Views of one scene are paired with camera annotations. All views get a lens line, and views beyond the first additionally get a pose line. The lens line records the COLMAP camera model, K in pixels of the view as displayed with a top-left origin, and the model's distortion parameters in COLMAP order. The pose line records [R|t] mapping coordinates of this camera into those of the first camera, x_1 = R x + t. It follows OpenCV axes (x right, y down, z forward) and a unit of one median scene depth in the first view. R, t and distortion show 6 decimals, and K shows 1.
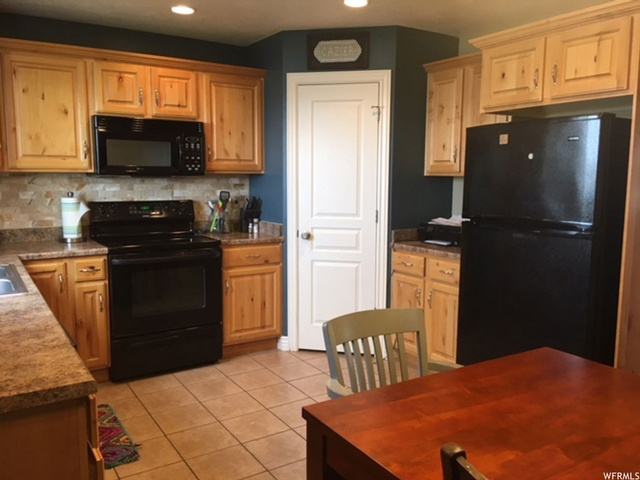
lens RADIAL K [[534.7, 0, 320.7], [0, 534.7, 241.3], [0, 0, 1]] dist [0.042465, -0.061052]
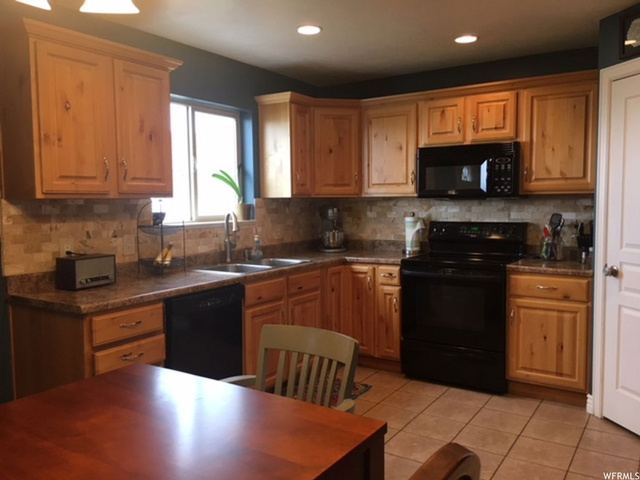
lens RADIAL K [[534.7, 0, 321.5], [0, 534.7, 239.3], [0, 0, 1]] dist [0.042465, -0.061052]
pose [[0.408220, 0.056357, -0.911142, 0.527519], [-0.099767, 0.994868, 0.016837, -0.029677], [0.907416, 0.084029, 0.411747, 0.306161]]
